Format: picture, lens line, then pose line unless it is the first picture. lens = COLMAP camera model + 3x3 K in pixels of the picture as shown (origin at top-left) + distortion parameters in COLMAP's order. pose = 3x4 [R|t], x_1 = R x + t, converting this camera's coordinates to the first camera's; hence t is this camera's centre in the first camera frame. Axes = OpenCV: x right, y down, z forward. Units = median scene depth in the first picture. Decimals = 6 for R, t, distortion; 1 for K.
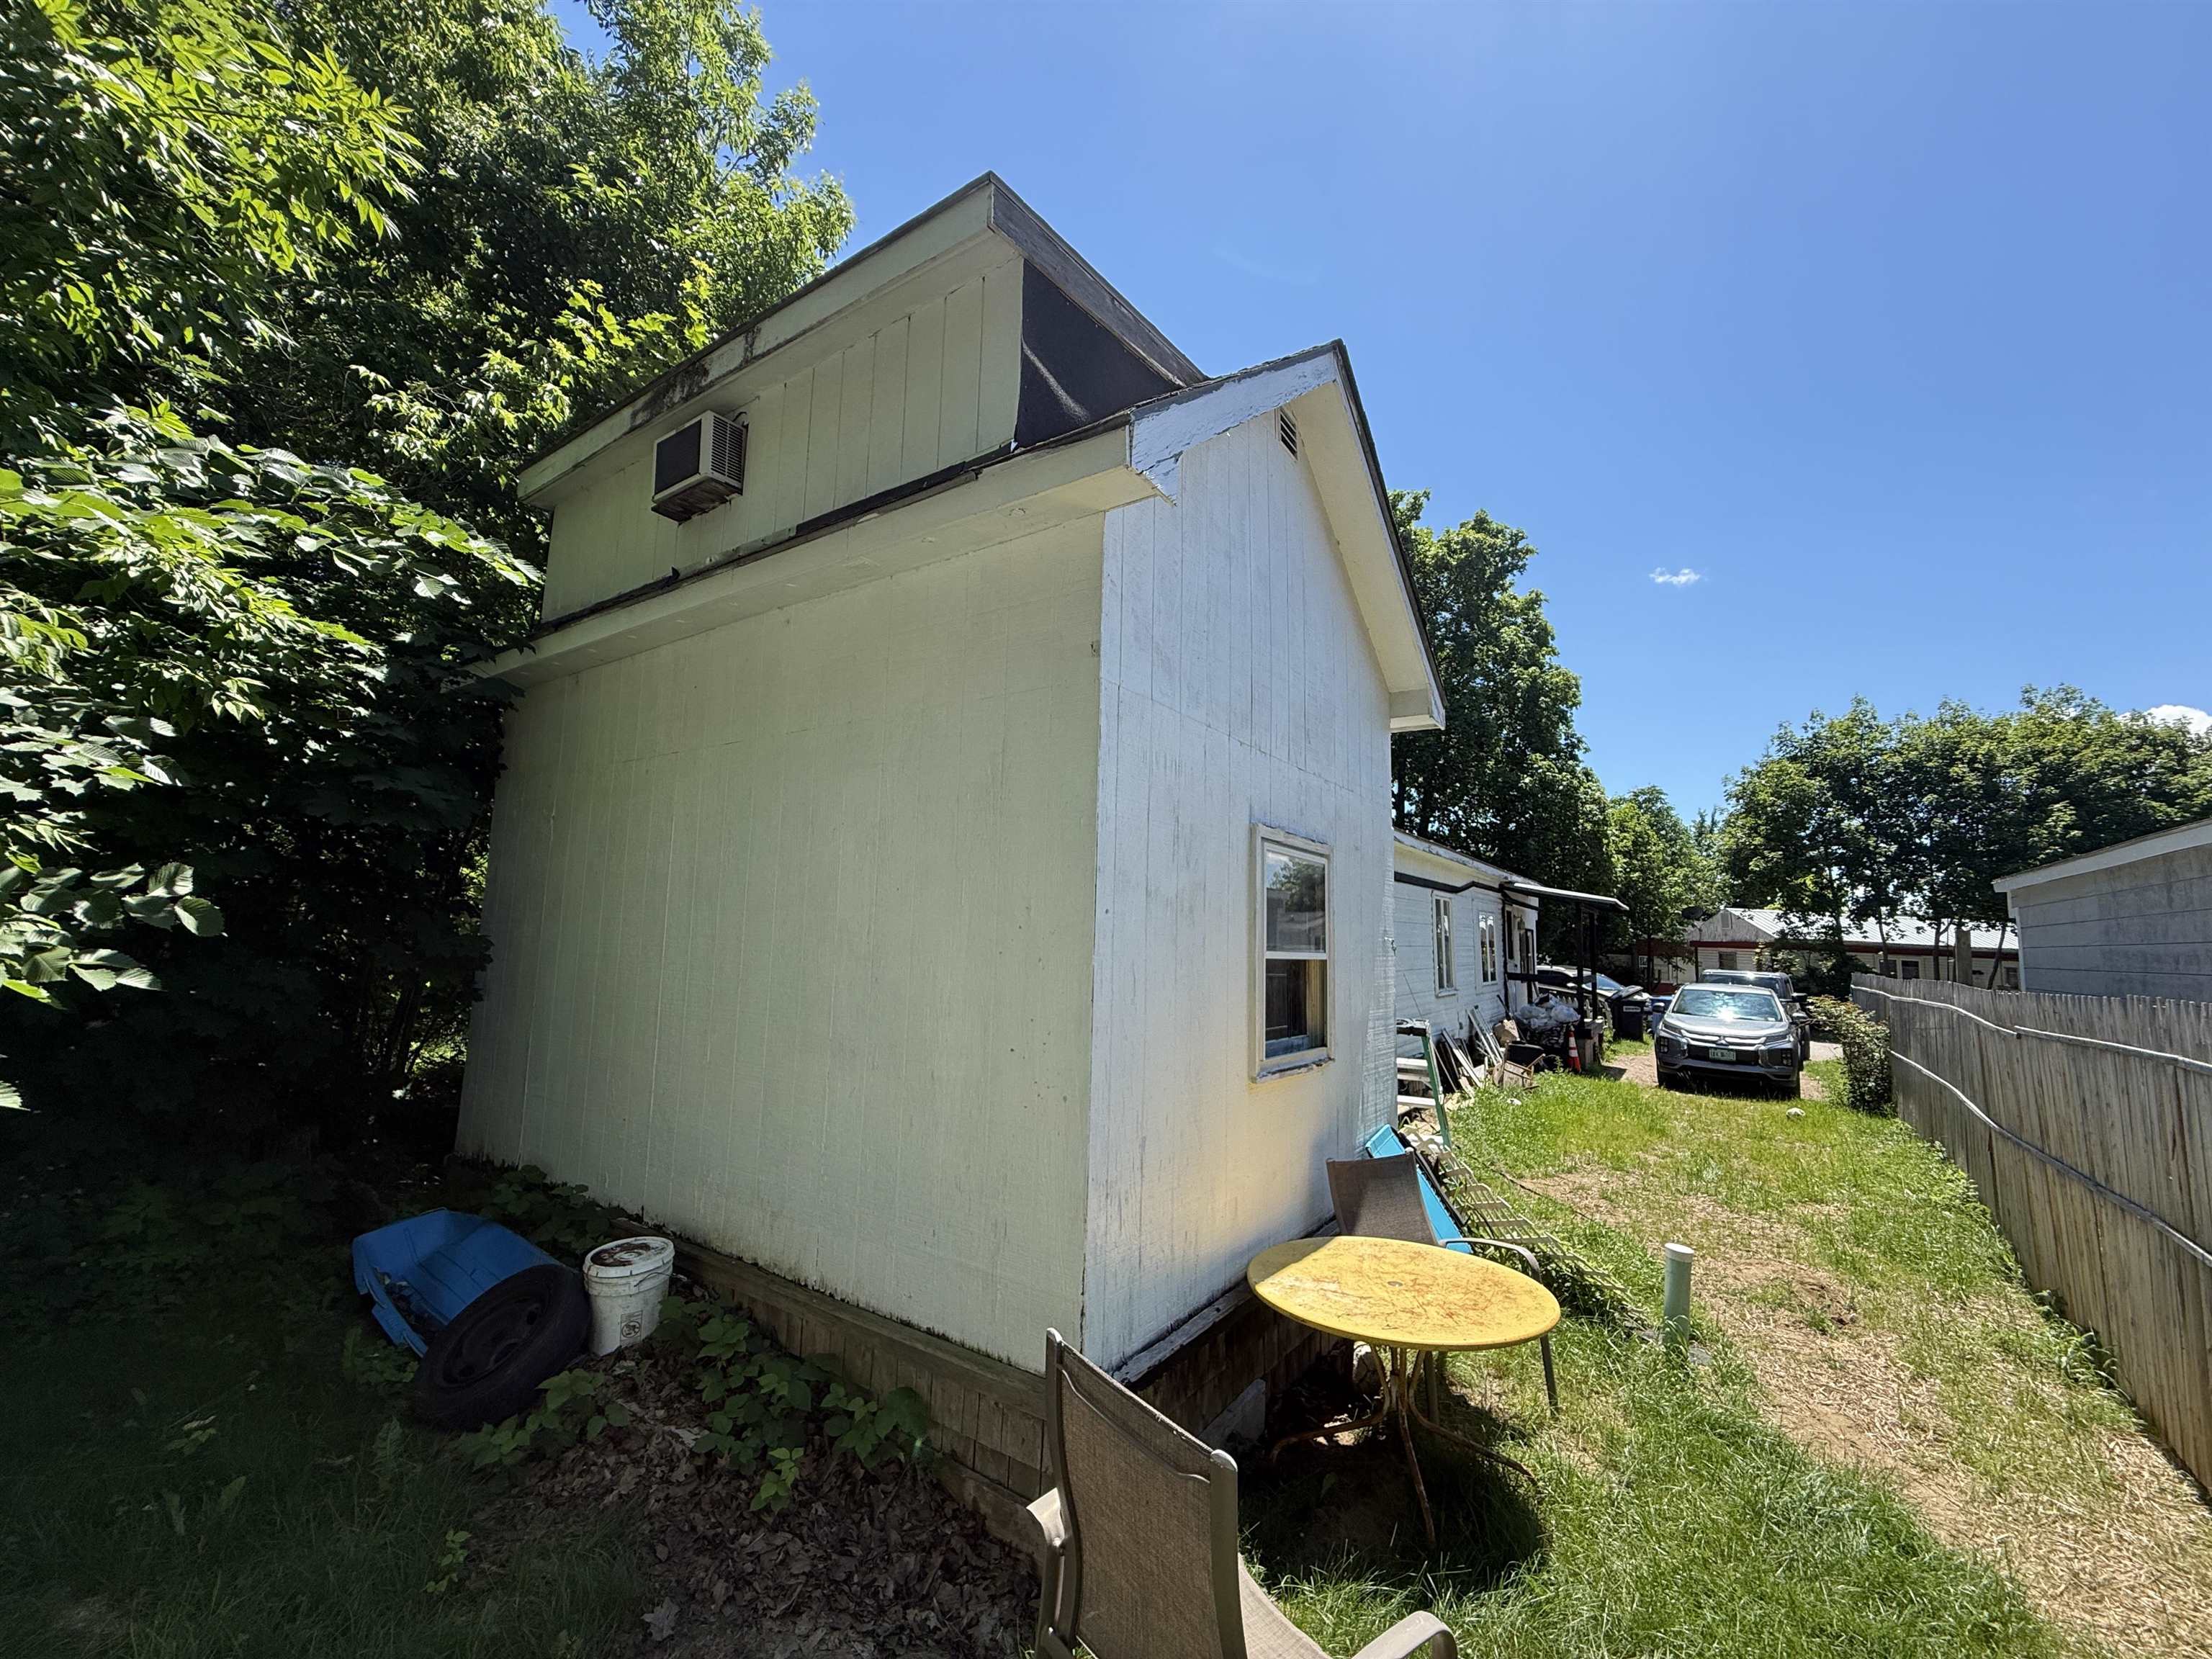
lens RADIAL K [[875.2, 0, 1104.3], [0, 875.2, 831.8], [0, 0, 1]] dist [-0.002900, 0.001135]
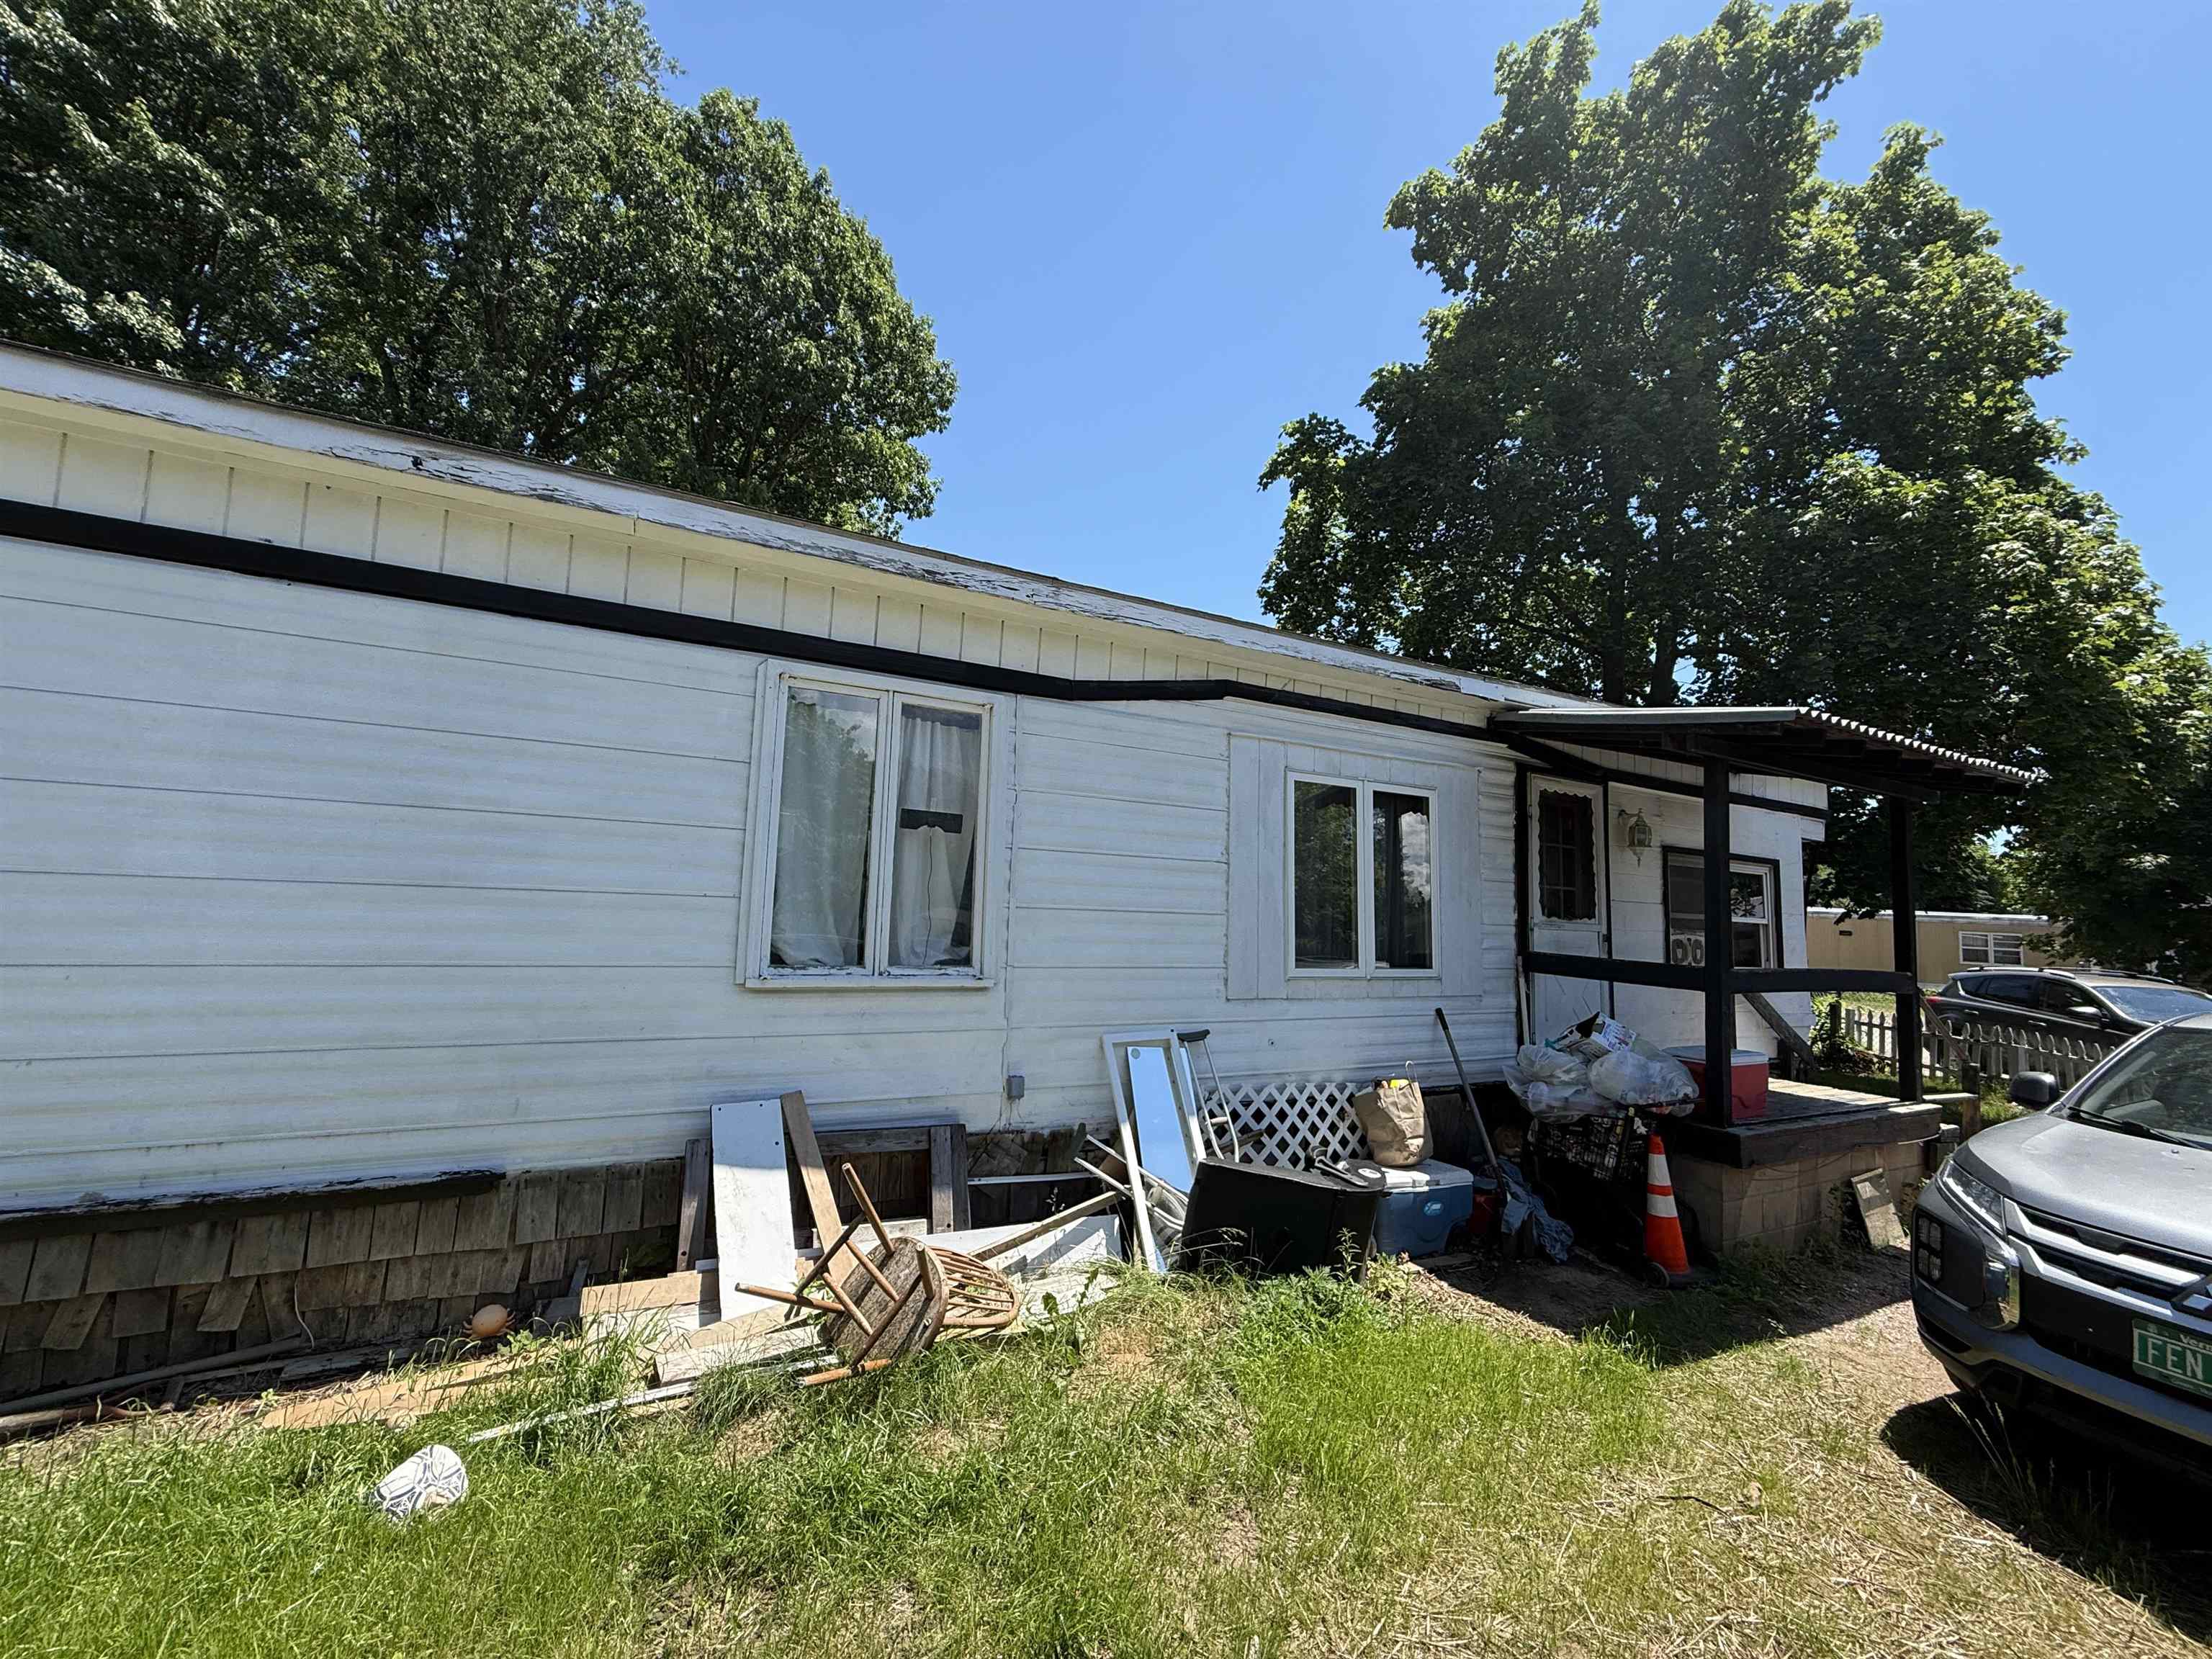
lens RADIAL K [[875.2, 0, 1103.0], [0, 875.2, 829.6], [0, 0, 1]] dist [-0.002900, 0.001135]
pose [[0.884756, -0.035623, -0.464692, 1.802011], [0.037984, 0.999269, -0.004285, 0.398984], [0.464505, -0.013860, 0.885462, 2.241360]]
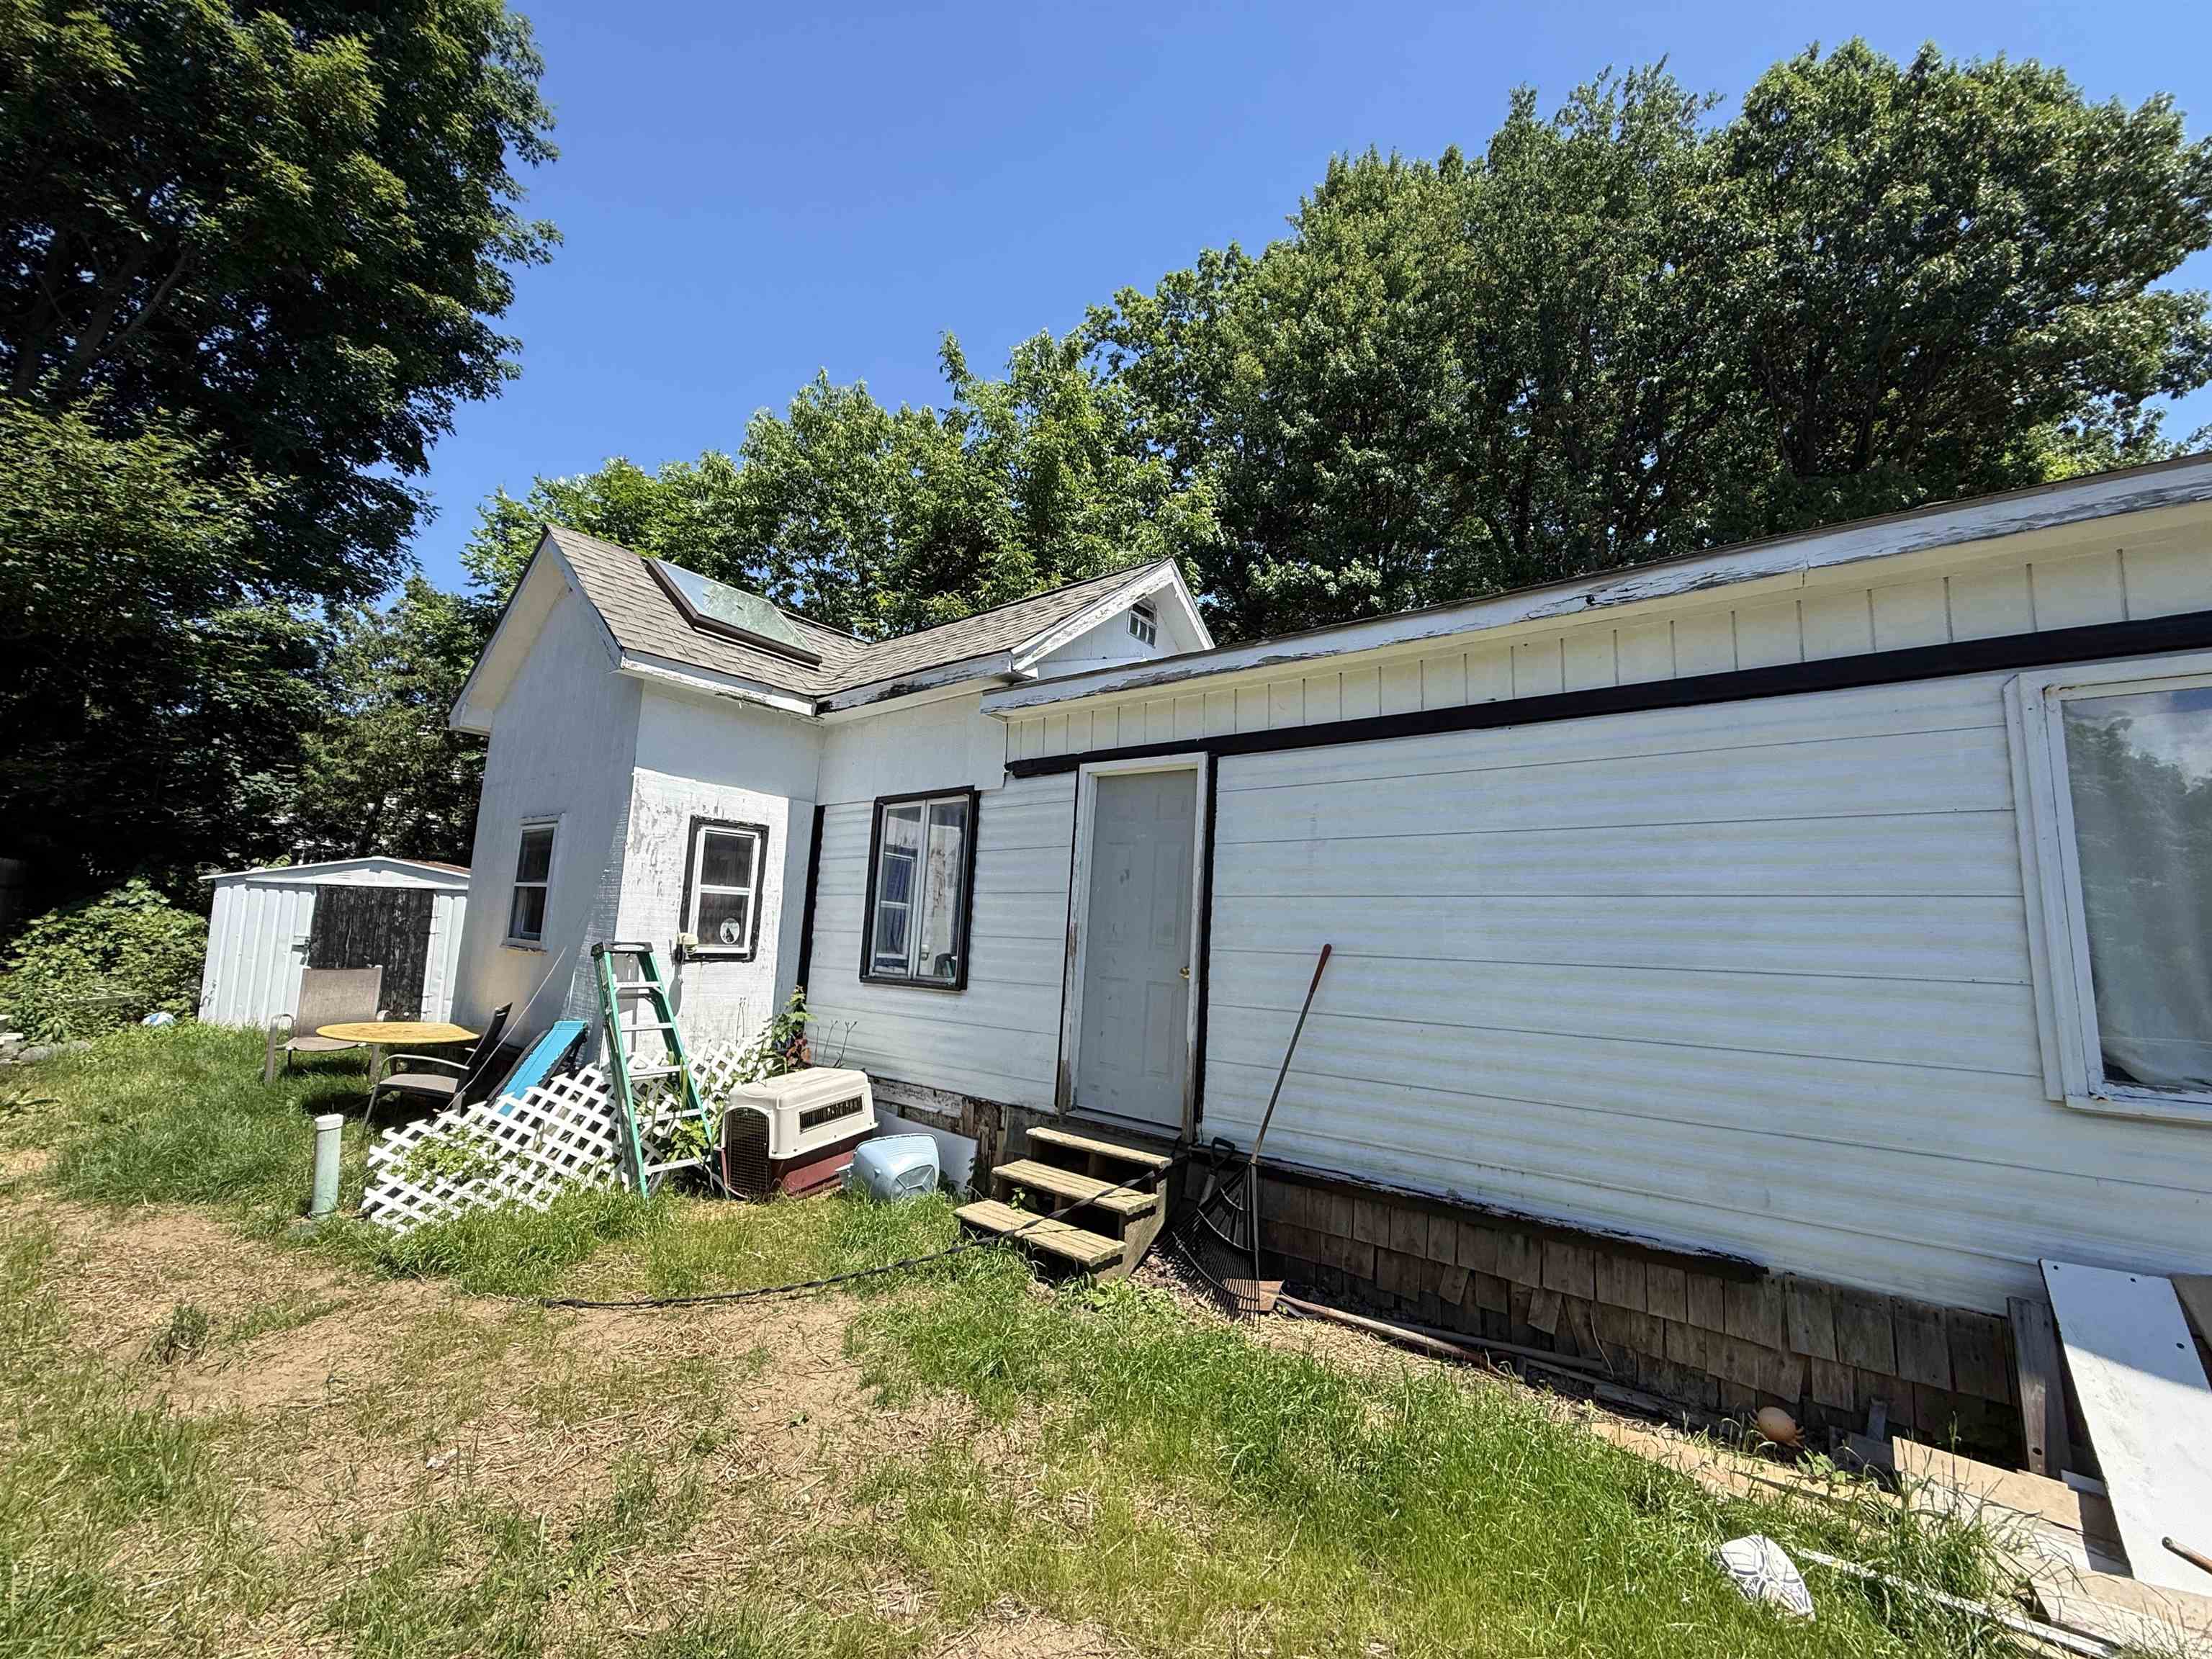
lens RADIAL K [[875.2, 0, 1103.2], [0, 875.2, 828.8], [0, 0, 1]] dist [-0.002900, 0.001135]
pose [[-0.063368, -0.152963, -0.986198, 1.790980], [0.070863, 0.985000, -0.157331, 0.360038], [0.995471, -0.079855, -0.051578, 2.059707]]
